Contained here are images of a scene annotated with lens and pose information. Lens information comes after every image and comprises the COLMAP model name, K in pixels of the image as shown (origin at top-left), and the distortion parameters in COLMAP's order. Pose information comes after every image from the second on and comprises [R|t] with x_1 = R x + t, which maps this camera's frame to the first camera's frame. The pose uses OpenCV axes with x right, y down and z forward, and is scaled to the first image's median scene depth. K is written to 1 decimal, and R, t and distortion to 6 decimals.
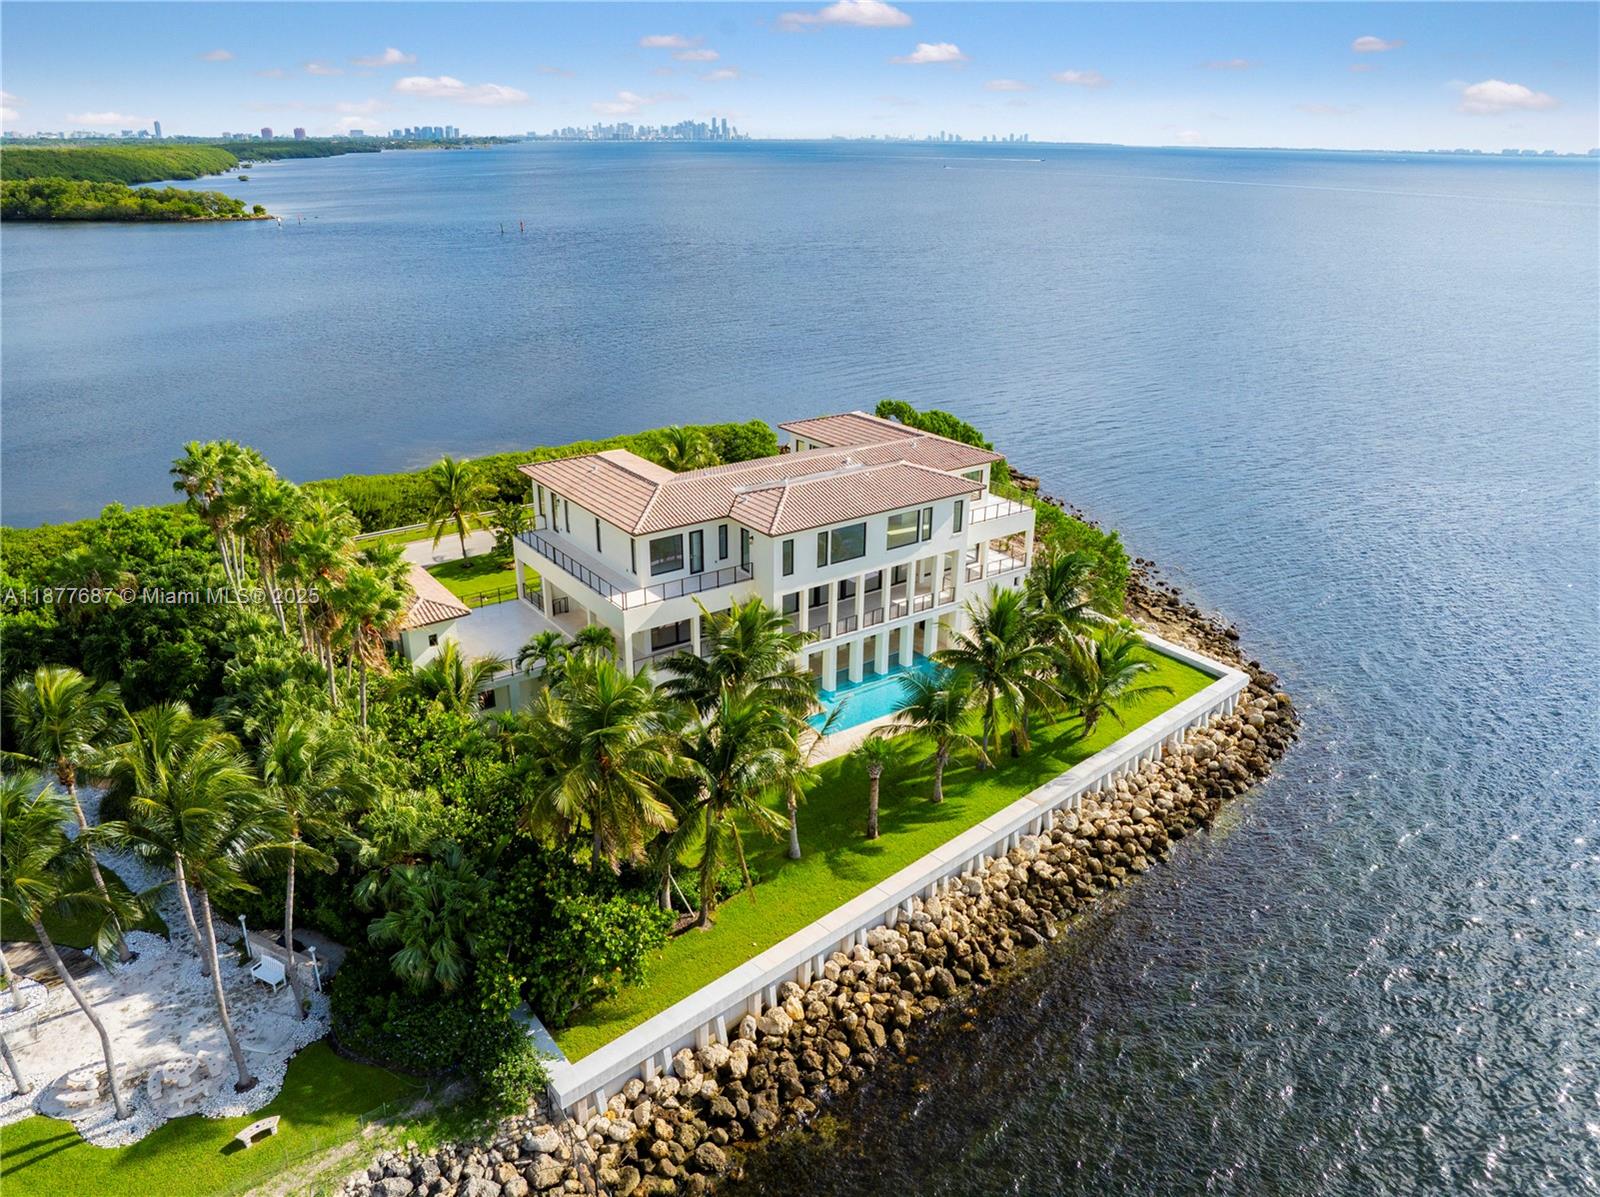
lens RADIAL K [[1131.0, 0, 792.8], [0, 1131.0, 604.1], [0, 0, 1]] dist [-0.038058, 0.005496]
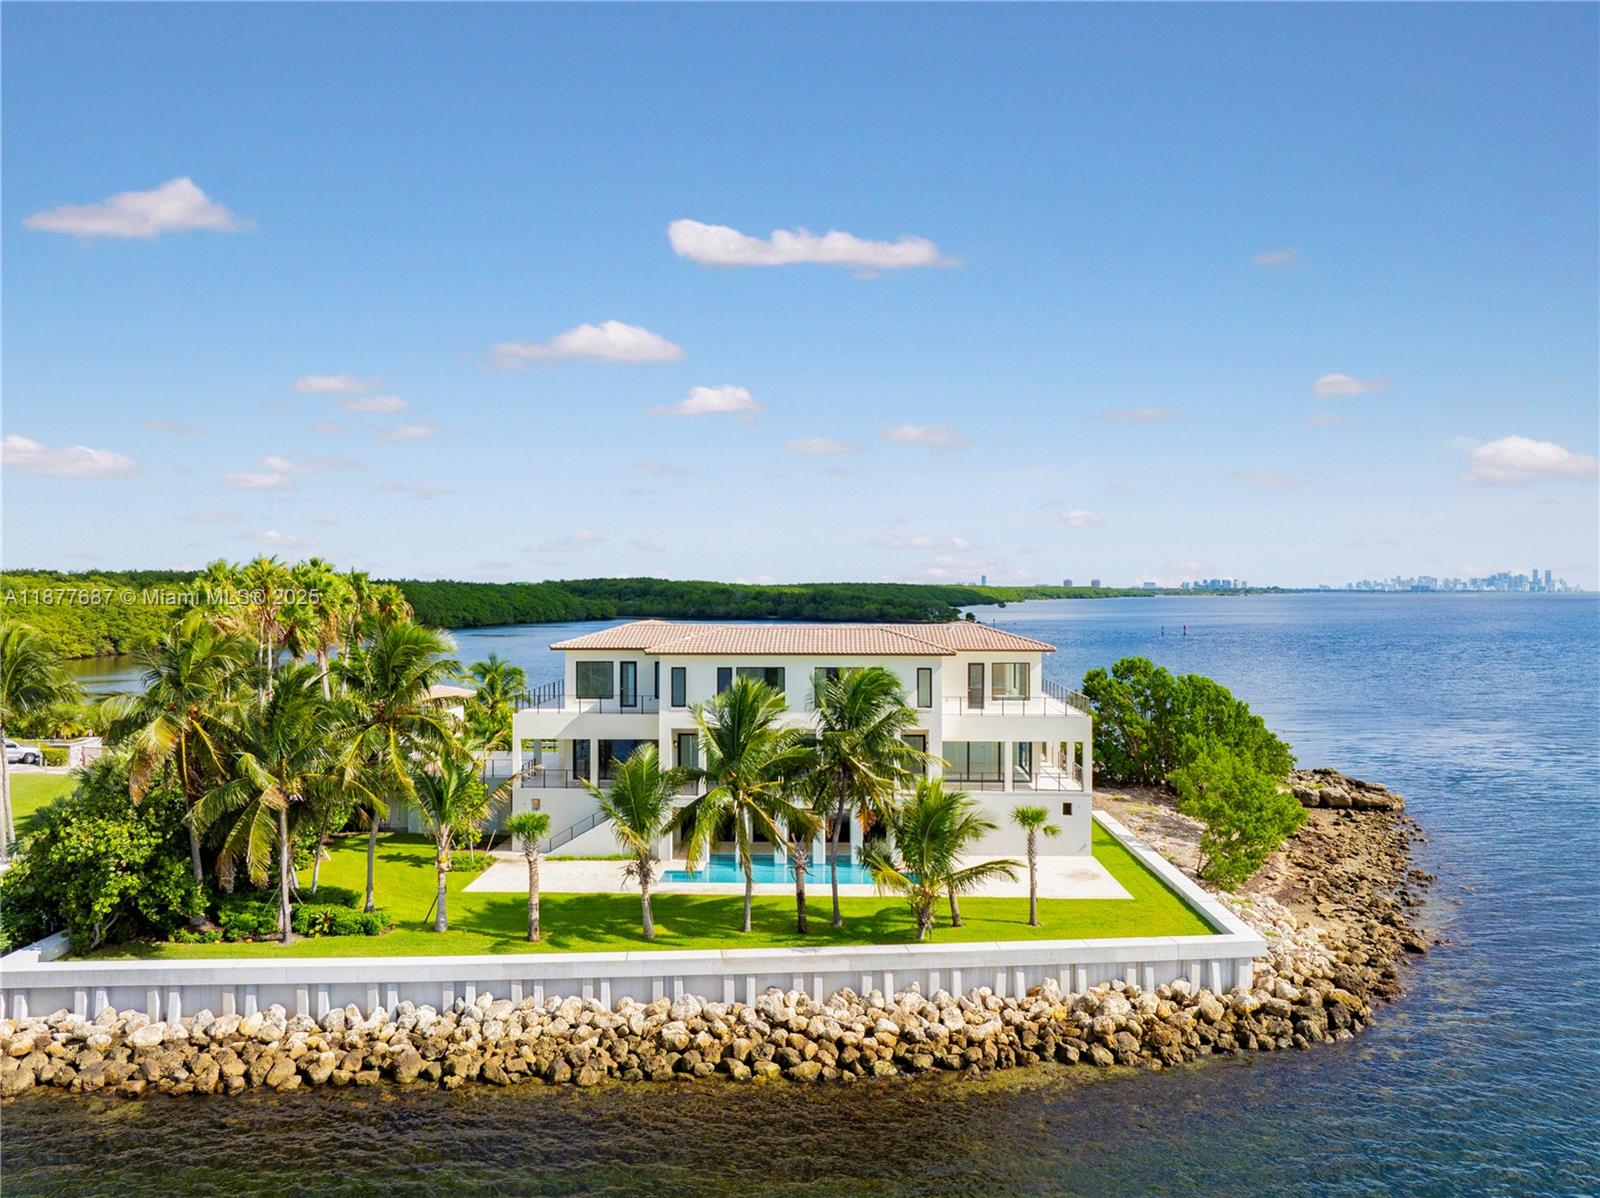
lens RADIAL K [[1131.0, 0, 792.8], [0, 1131.0, 604.6], [0, 0, 1]] dist [-0.038058, 0.005496]
pose [[0.790540, 0.002248, -0.612406, 0.706364], [-0.231744, 0.926729, -0.295751, 0.165931], [0.566869, 0.375724, 0.733137, 0.363040]]
